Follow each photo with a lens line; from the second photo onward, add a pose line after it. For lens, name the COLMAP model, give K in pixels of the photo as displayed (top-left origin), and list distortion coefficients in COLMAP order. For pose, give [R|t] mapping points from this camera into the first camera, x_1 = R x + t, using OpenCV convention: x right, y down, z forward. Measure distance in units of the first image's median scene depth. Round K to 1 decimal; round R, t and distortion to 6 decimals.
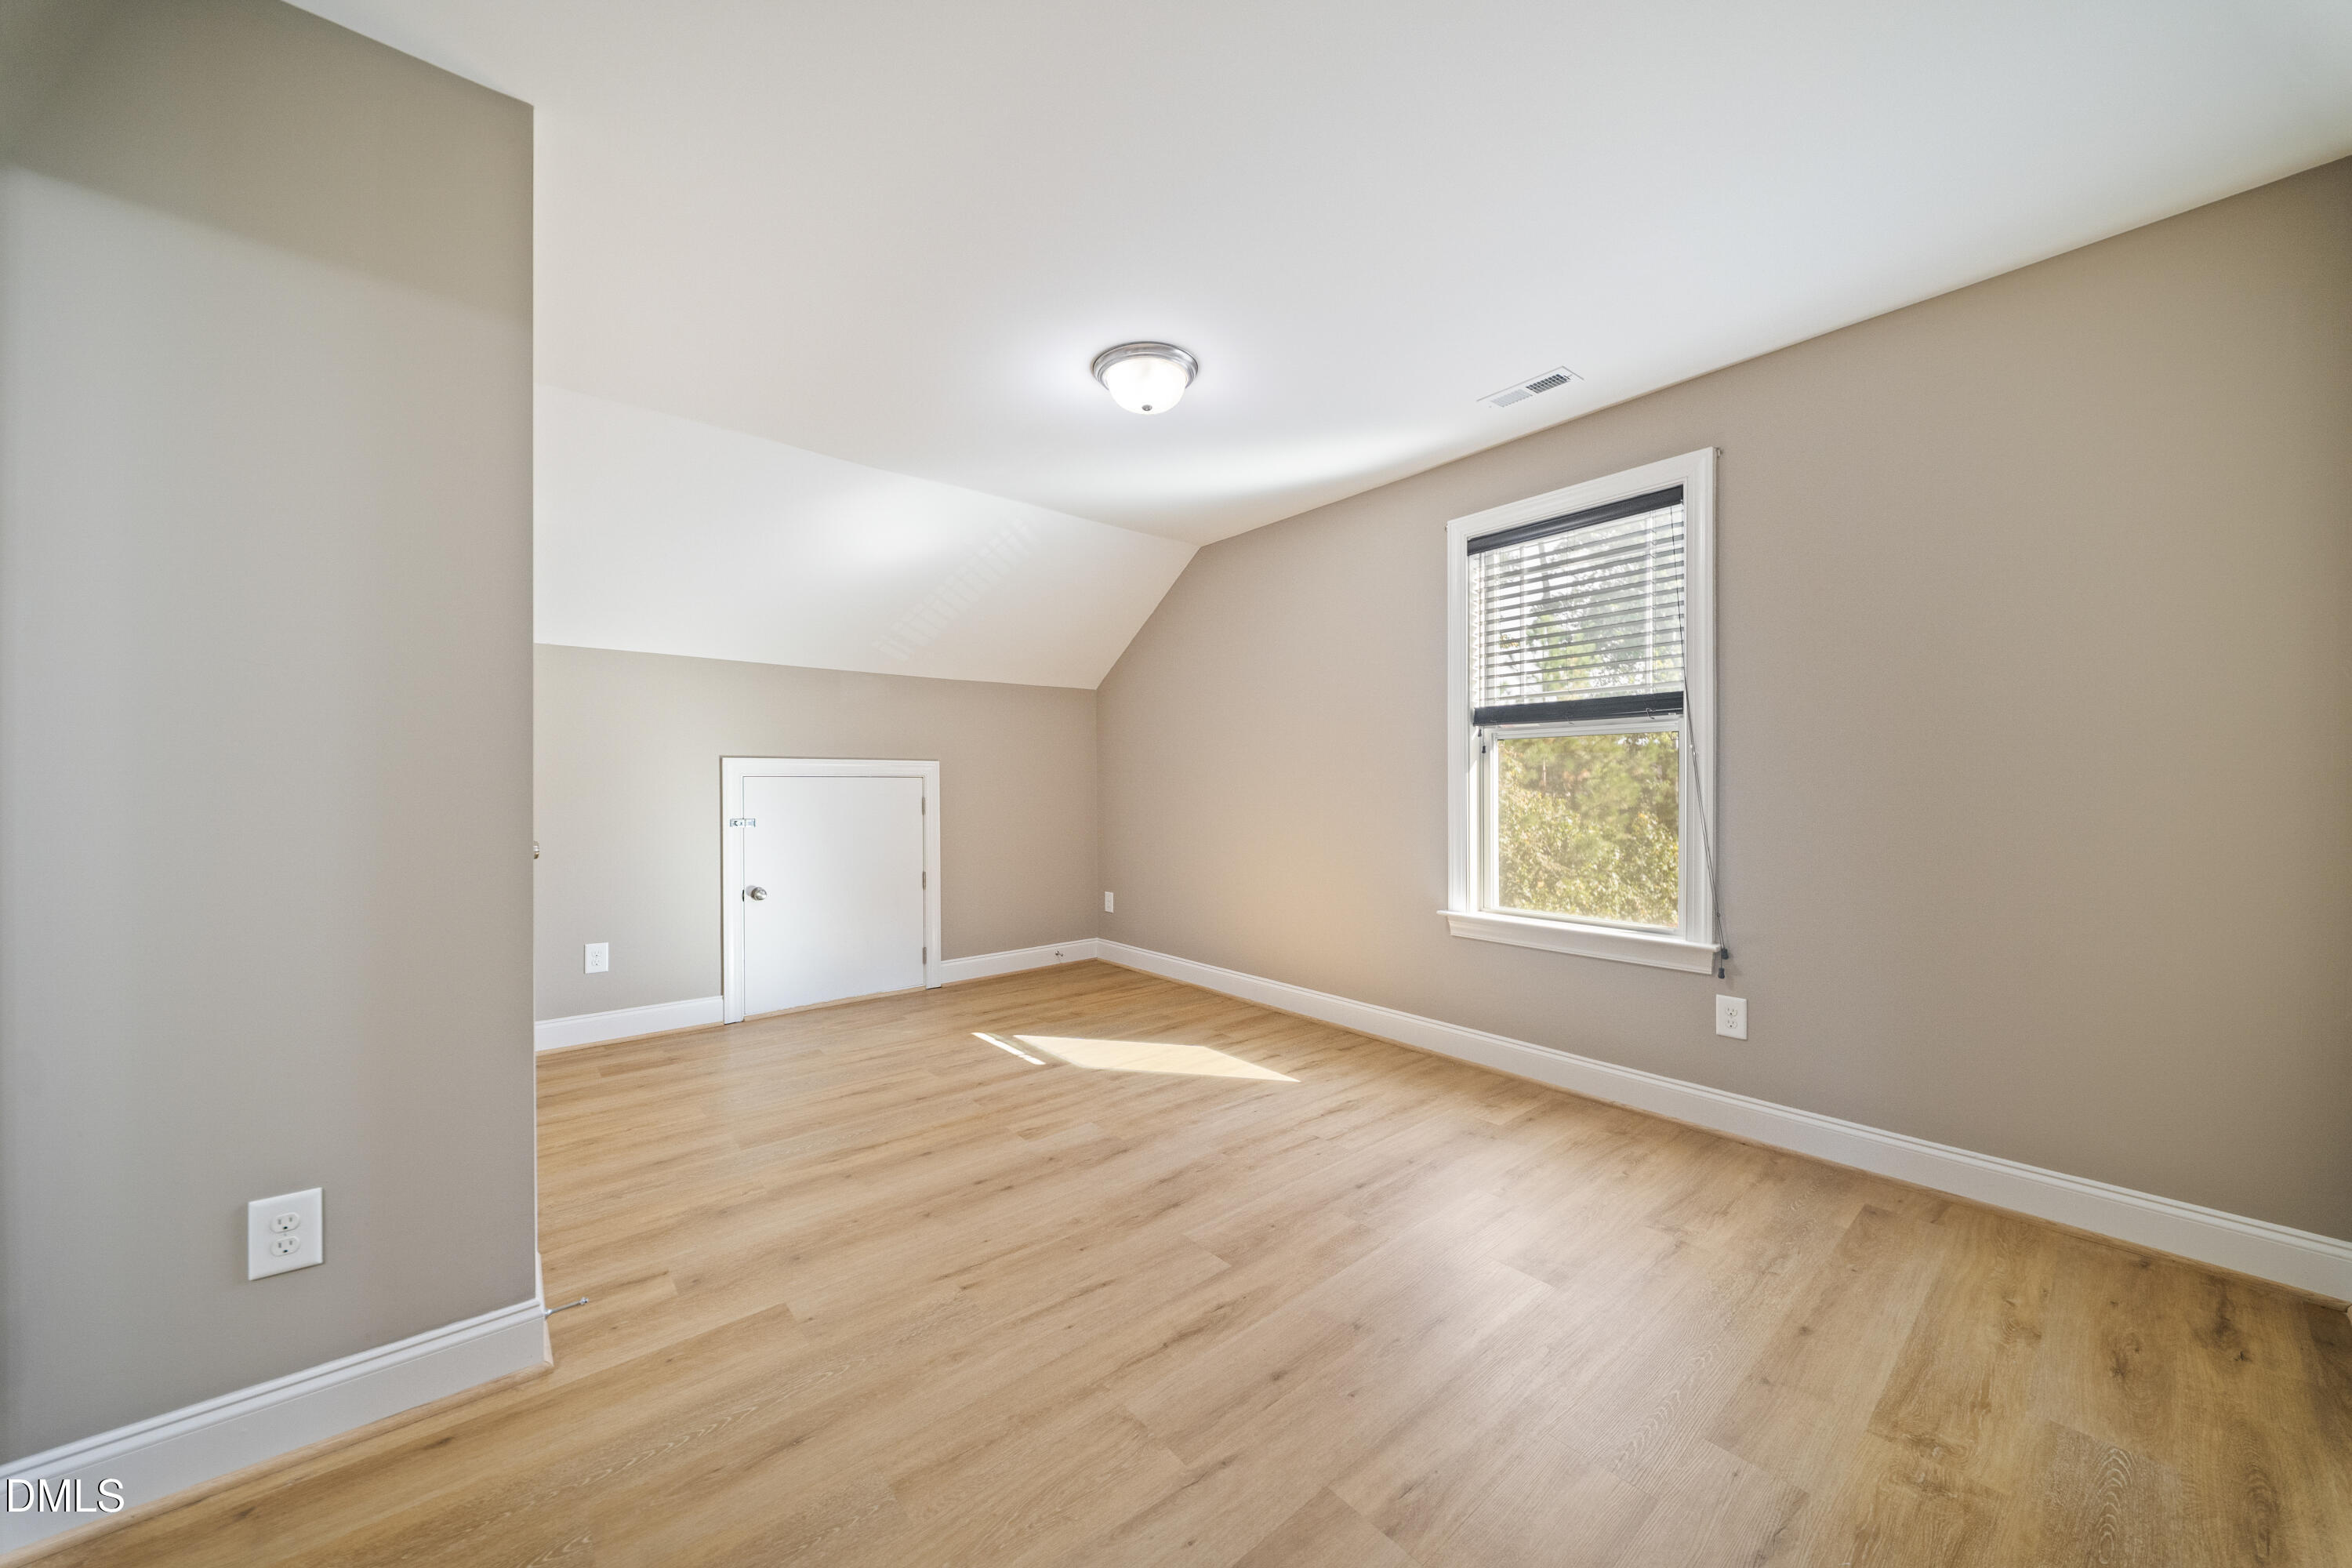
lens RADIAL K [[799.6, 0, 1176.0], [0, 799.6, 784.0], [0, 0, 1]] dist [0.013507, -0.008429]
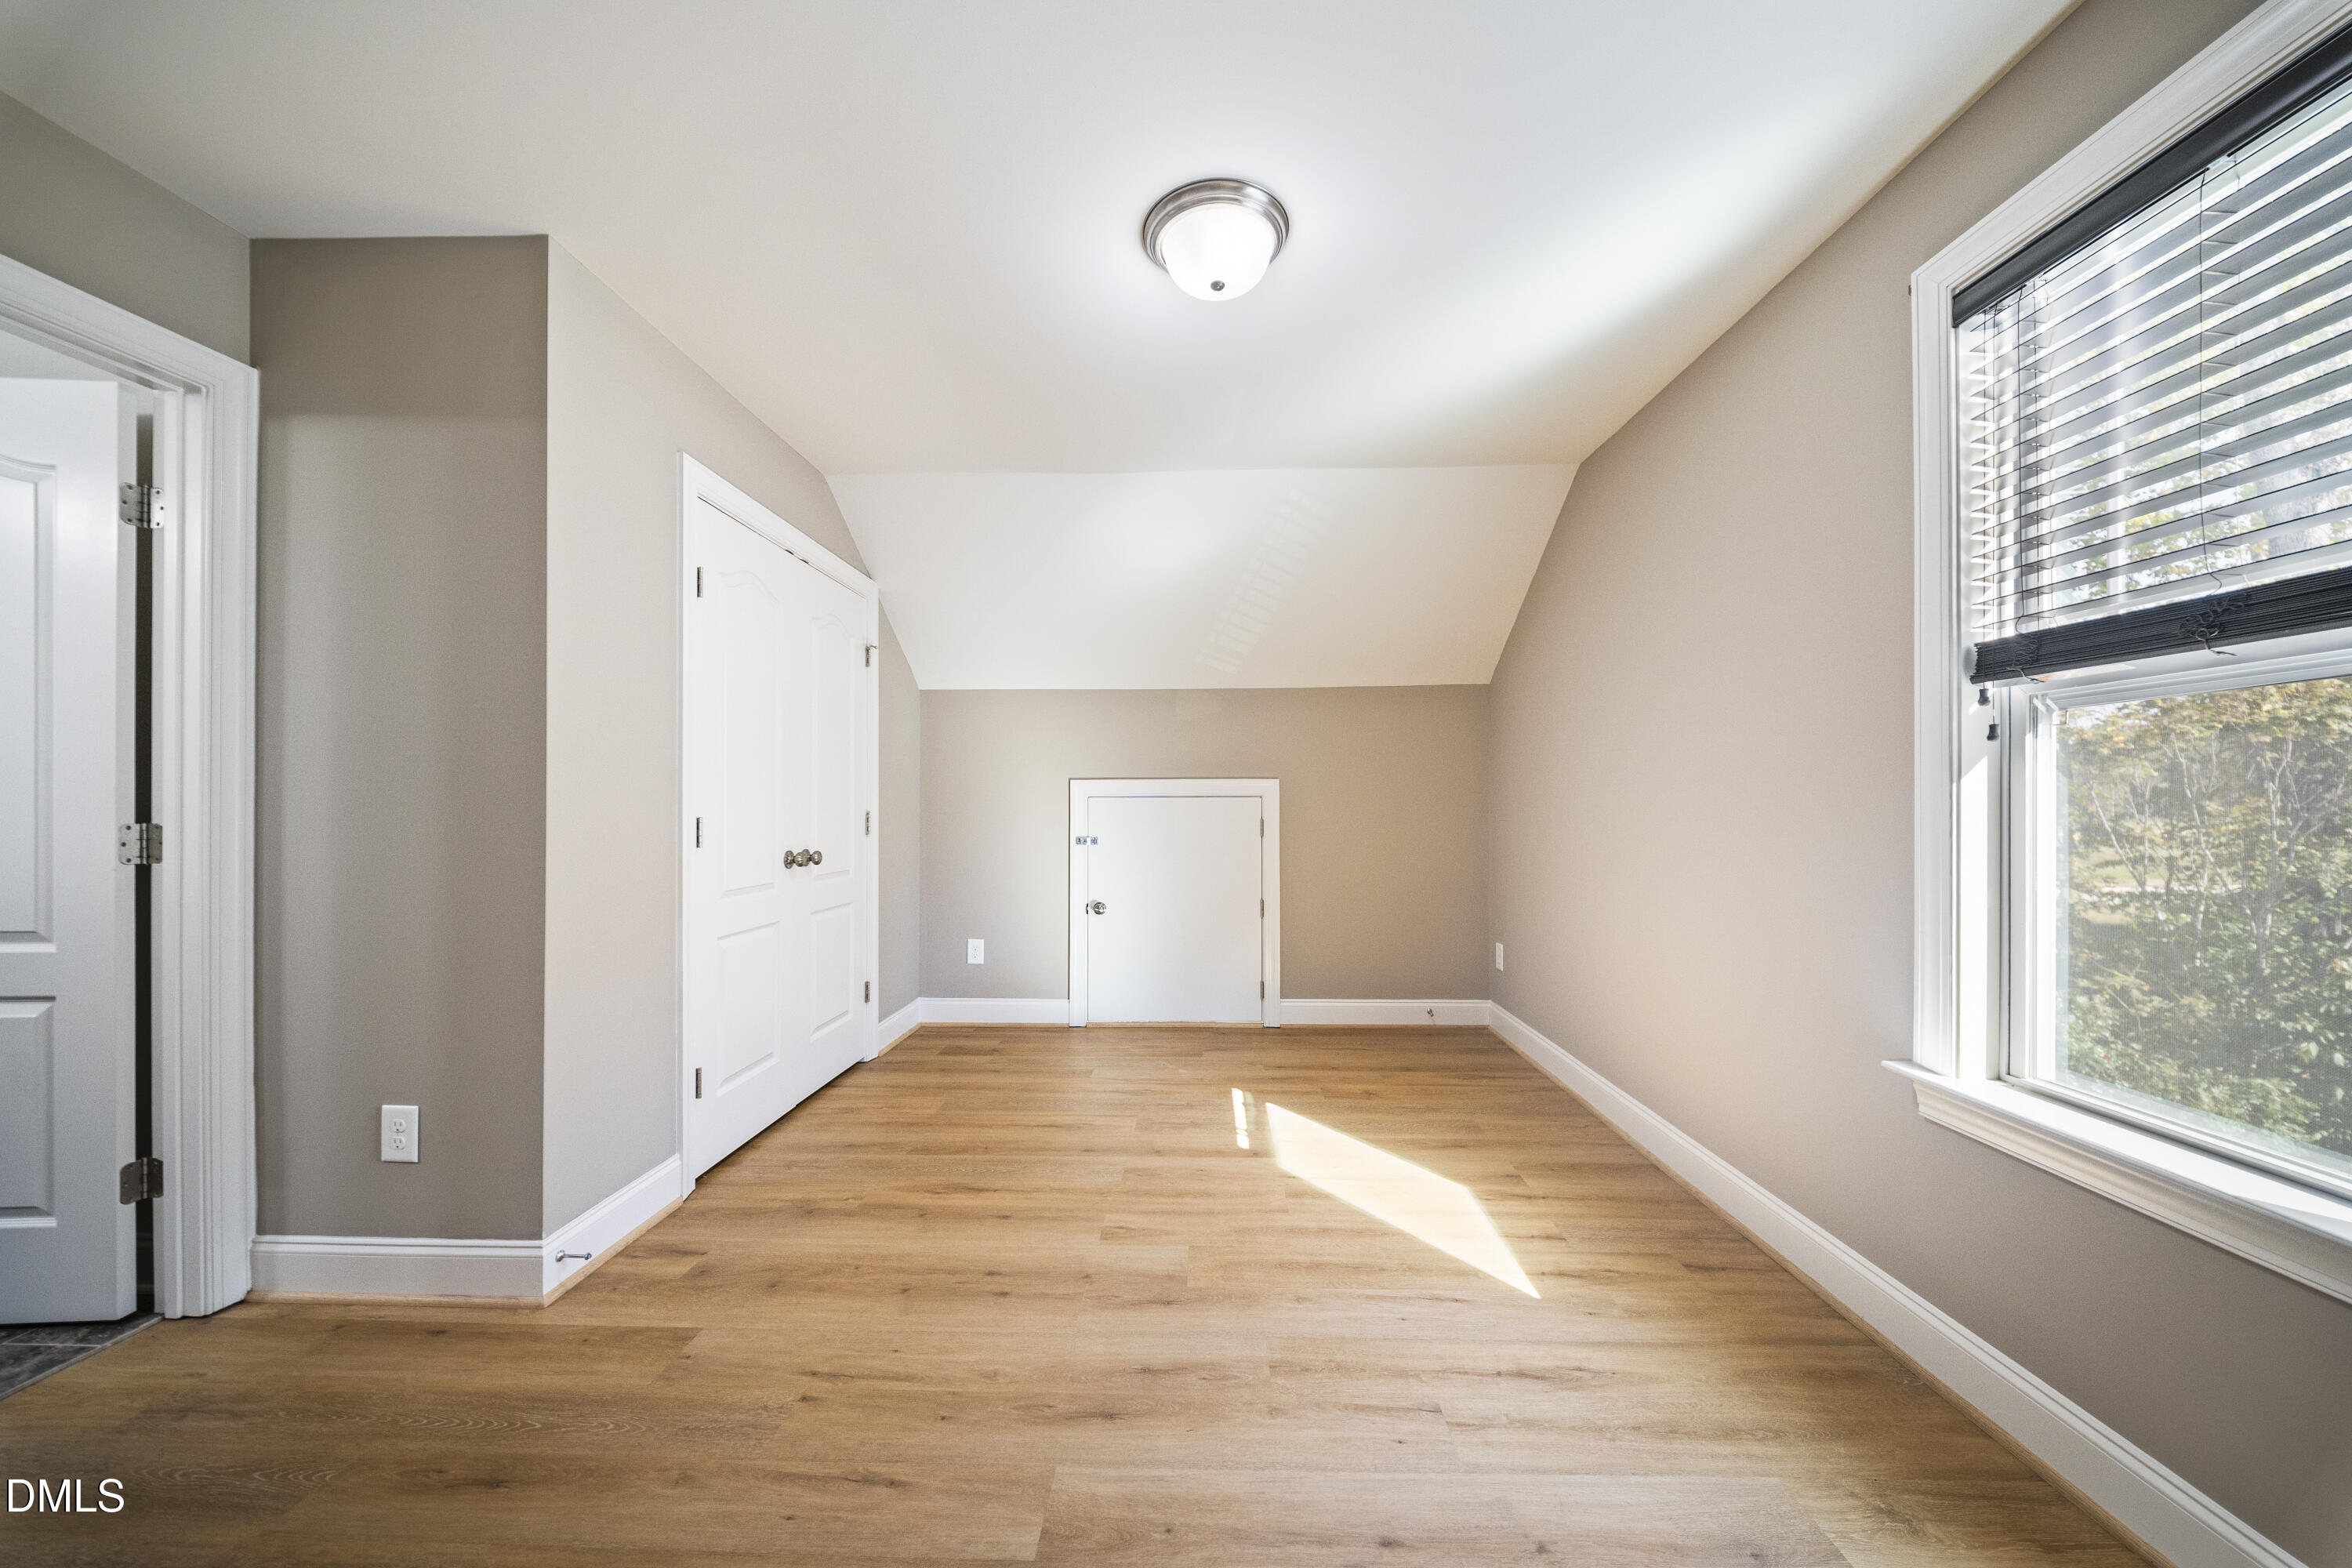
lens RADIAL K [[814.8, 0, 1176.8], [0, 814.8, 801.0], [0, 0, 1]] dist [0.014260, -0.010981]
pose [[0.755727, -0.002511, -0.654882, 0.329766], [0.001095, 0.999996, -0.002571, -0.001927], [0.654886, 0.001226, 0.755727, 0.328823]]
